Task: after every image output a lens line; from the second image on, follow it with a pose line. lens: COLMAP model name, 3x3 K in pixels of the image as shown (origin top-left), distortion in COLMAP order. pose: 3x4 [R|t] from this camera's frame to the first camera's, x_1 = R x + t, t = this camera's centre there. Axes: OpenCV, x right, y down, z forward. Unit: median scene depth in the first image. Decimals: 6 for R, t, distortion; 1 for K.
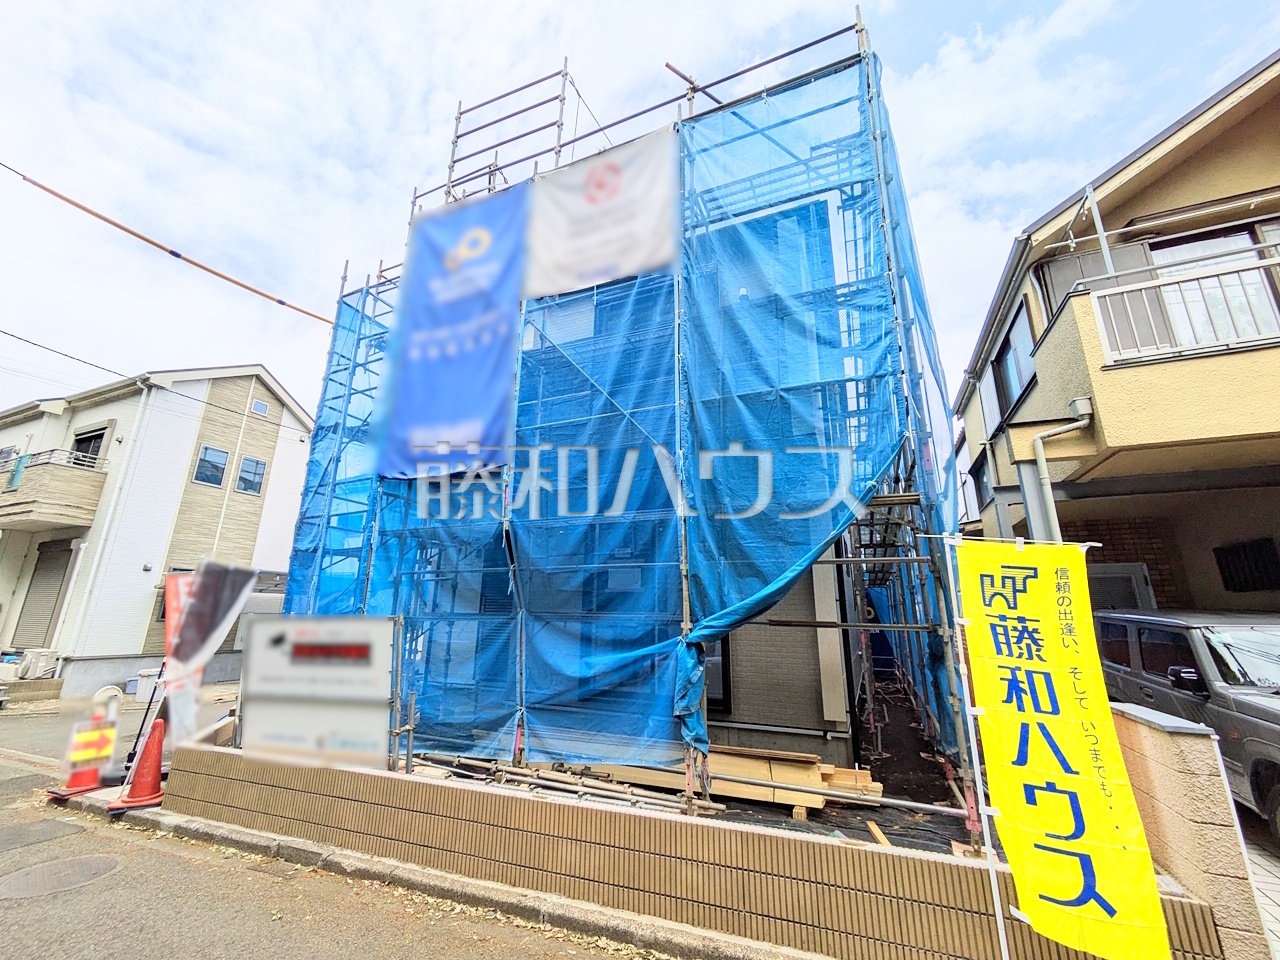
lens RADIAL K [[506.3, 0, 644.5], [0, 506.3, 478.7], [0, 0, 1]] dist [0.000578, 0.001130]
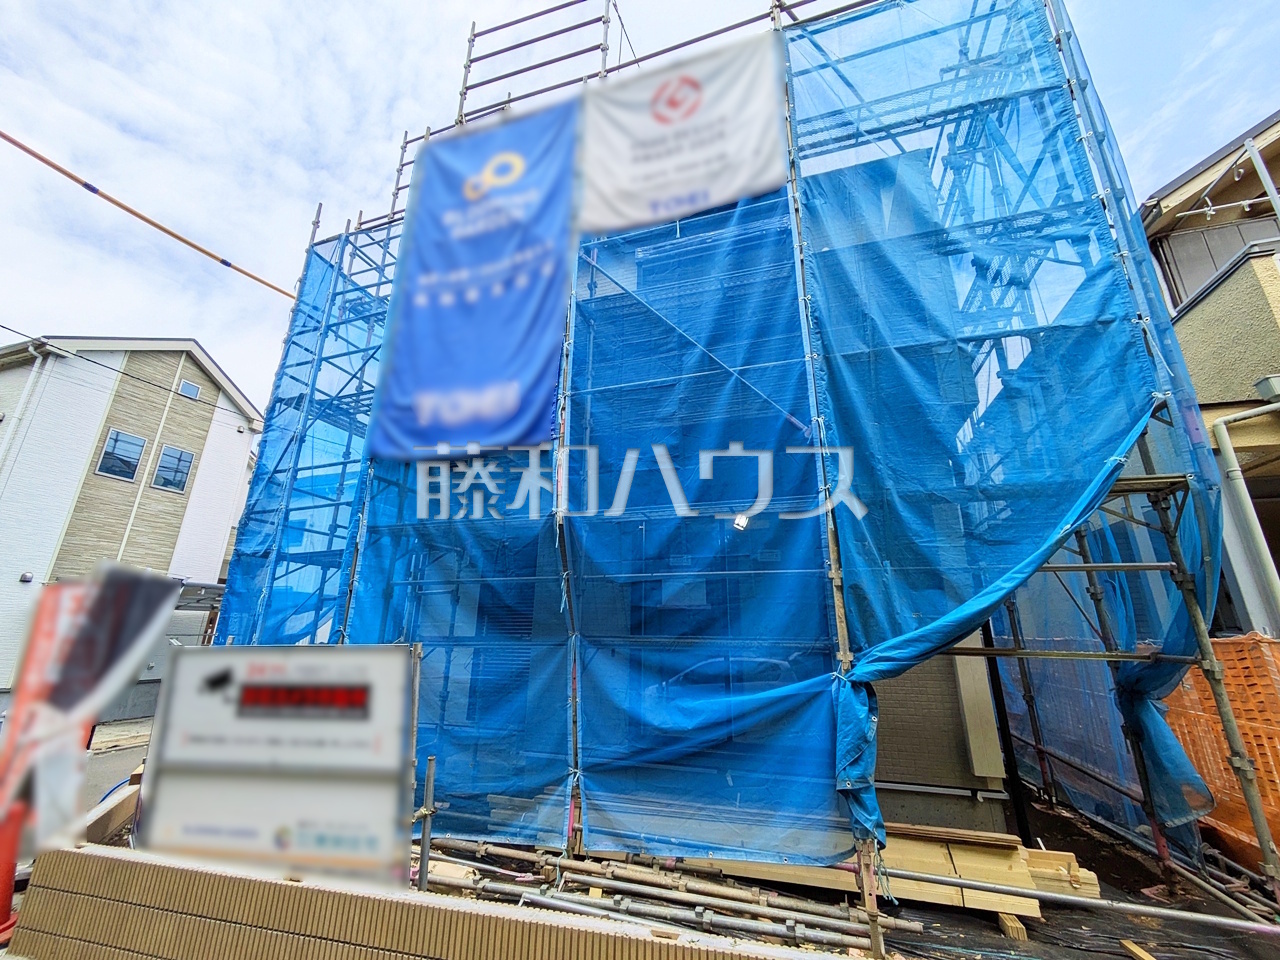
lens RADIAL K [[506.7, 0, 645.8], [0, 506.7, 476.4], [0, 0, 1]] dist [0.003602, 0.000201]
pose [[0.995100, 0.026326, 0.095308, -0.203600], [-0.022729, 0.998995, -0.038638, 0.052813], [-0.096230, 0.036282, 0.994698, 0.230439]]
